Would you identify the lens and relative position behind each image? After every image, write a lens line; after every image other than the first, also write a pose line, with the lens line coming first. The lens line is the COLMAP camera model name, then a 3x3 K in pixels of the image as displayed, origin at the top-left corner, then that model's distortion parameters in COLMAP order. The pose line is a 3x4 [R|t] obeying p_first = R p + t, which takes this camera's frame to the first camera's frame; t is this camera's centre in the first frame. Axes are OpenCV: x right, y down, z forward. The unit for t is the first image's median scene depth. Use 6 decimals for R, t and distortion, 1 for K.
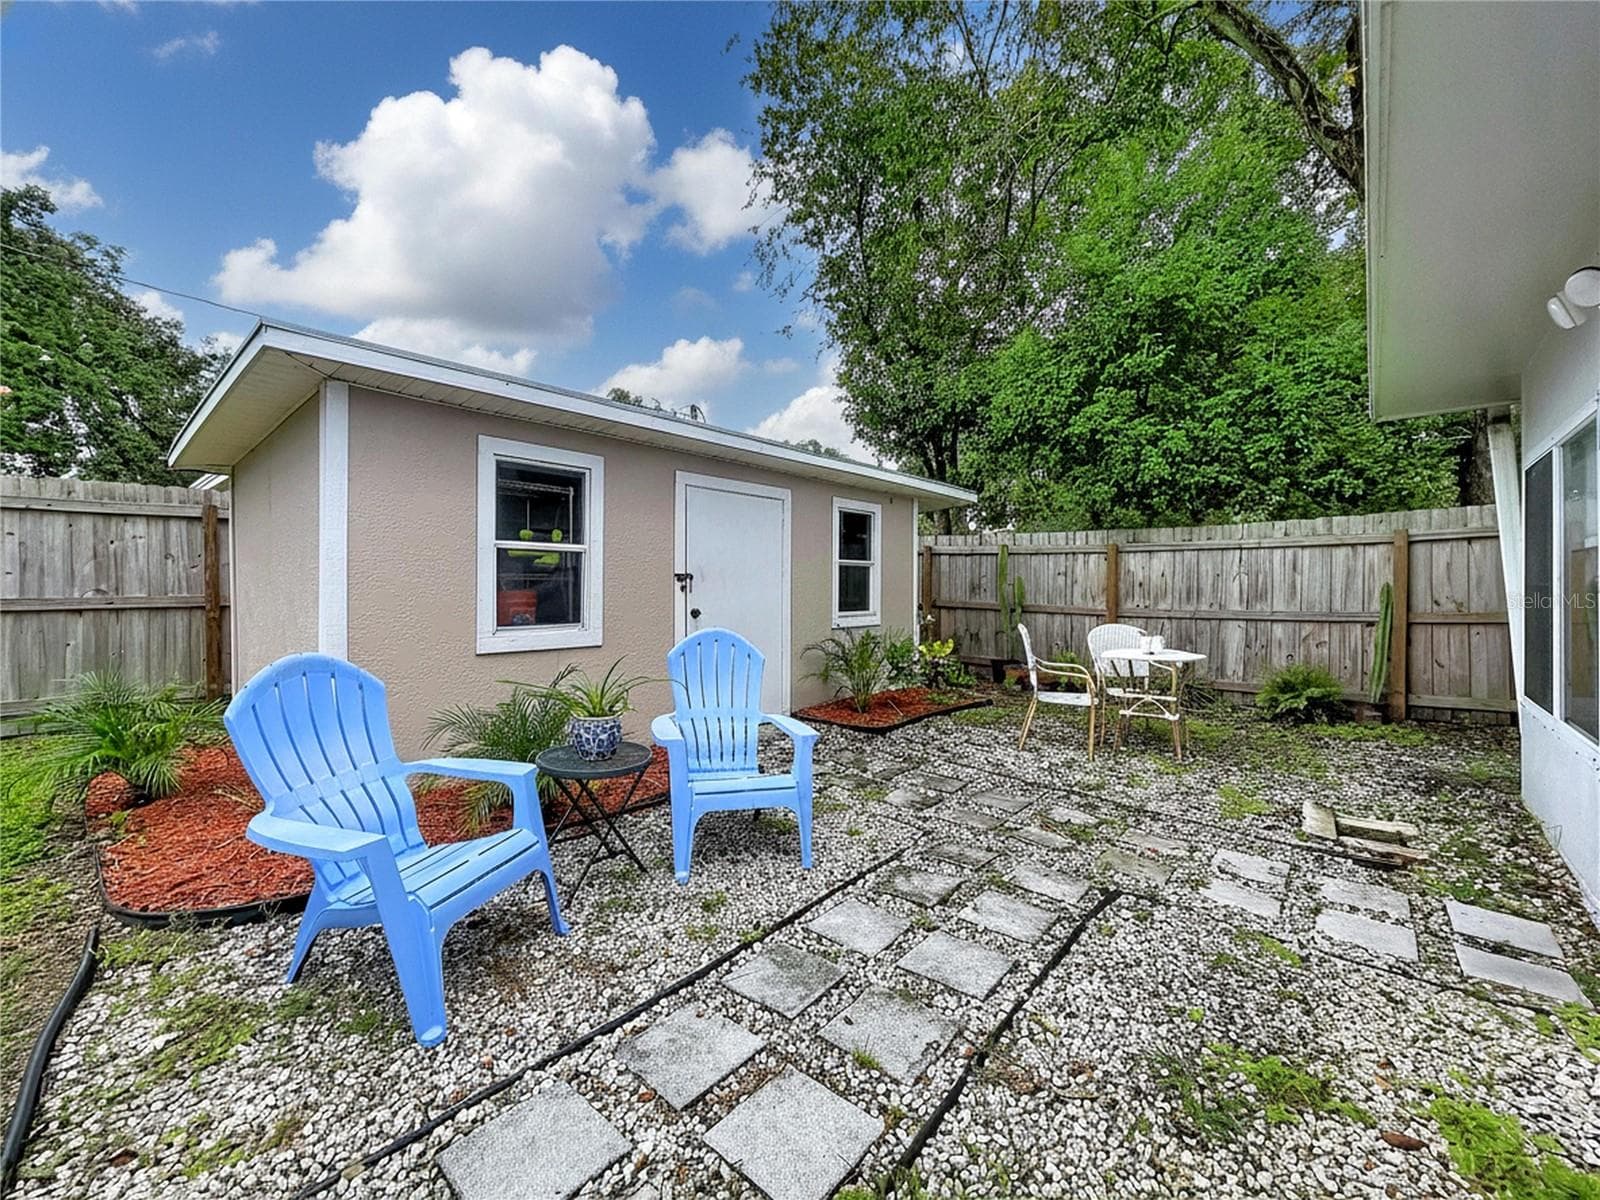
lens RADIAL K [[669.5, 0, 795.1], [0, 669.5, 593.1], [0, 0, 1]] dist [-0.000139, -0.000481]
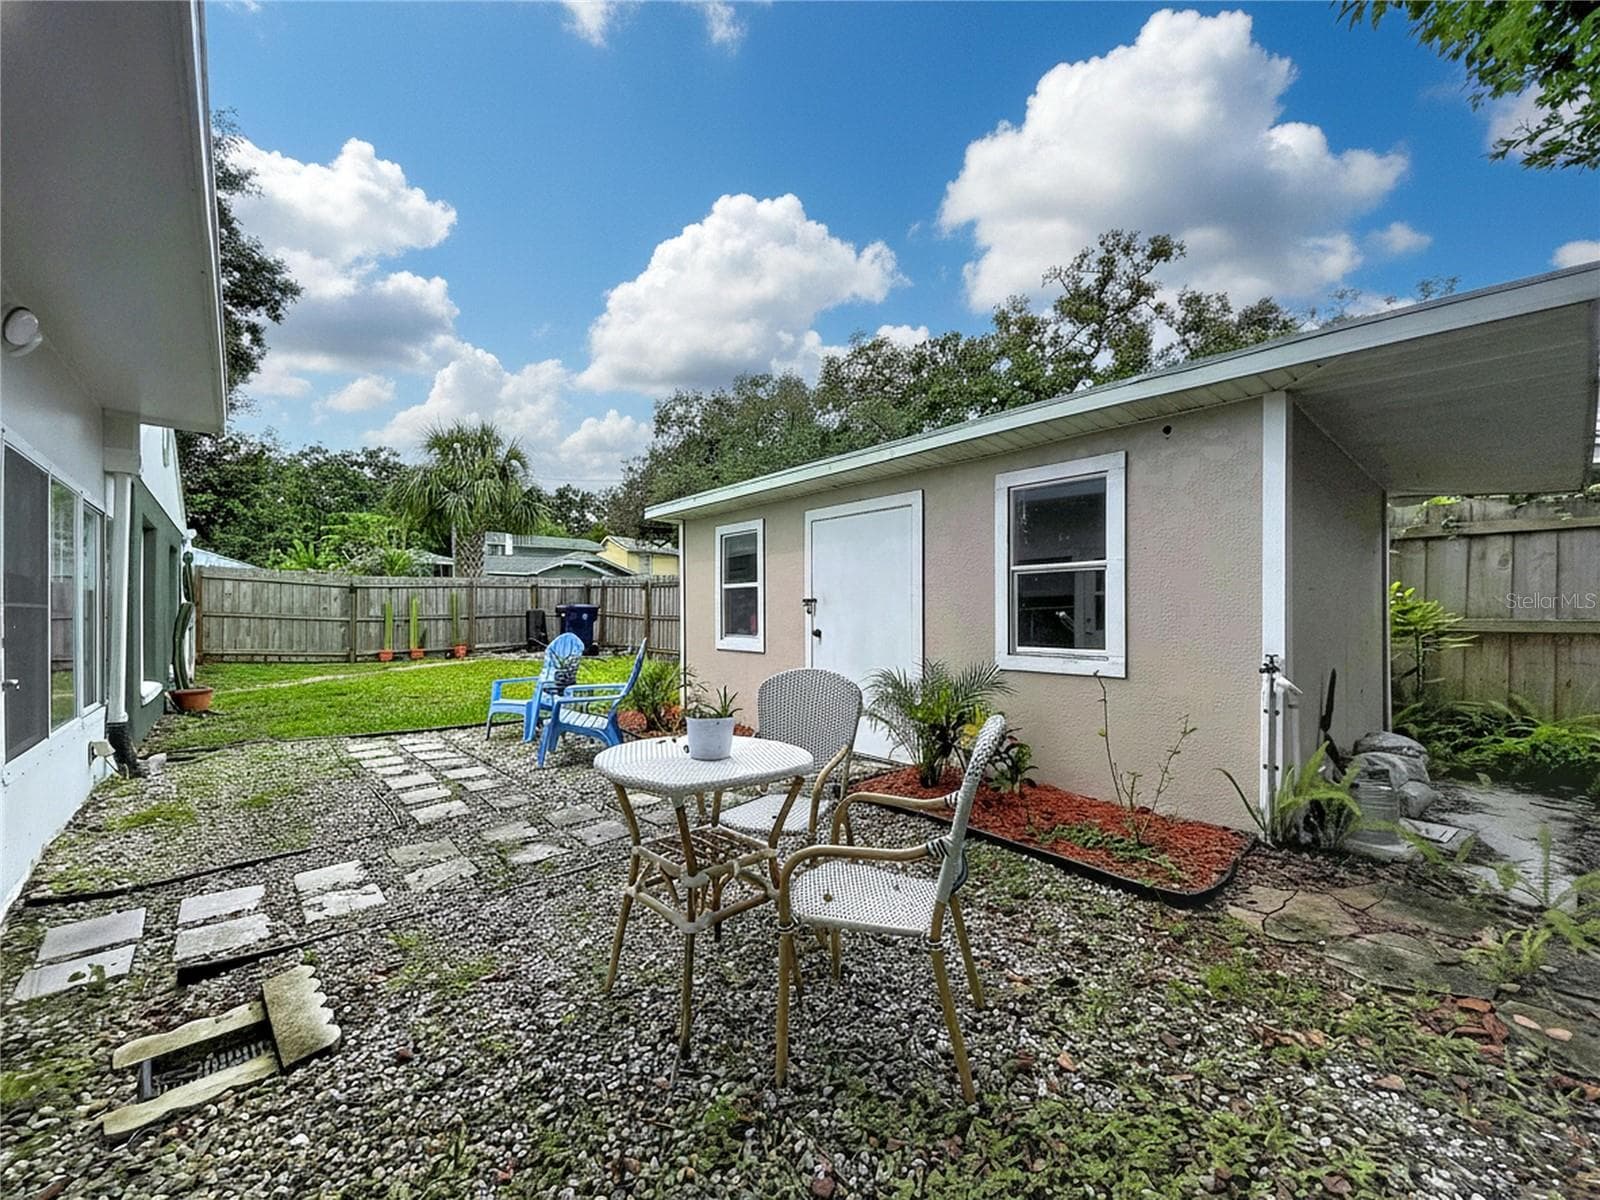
lens RADIAL K [[678.6, 0, 782.6], [0, 678.6, 596.4], [0, 0, 1]] dist [-0.000080, 0.000210]
pose [[-0.170843, -0.020975, -0.985075, 1.297679], [-0.000047, 0.999774, -0.021280, -0.010547], [0.985298, -0.003589, -0.170806, 1.509329]]
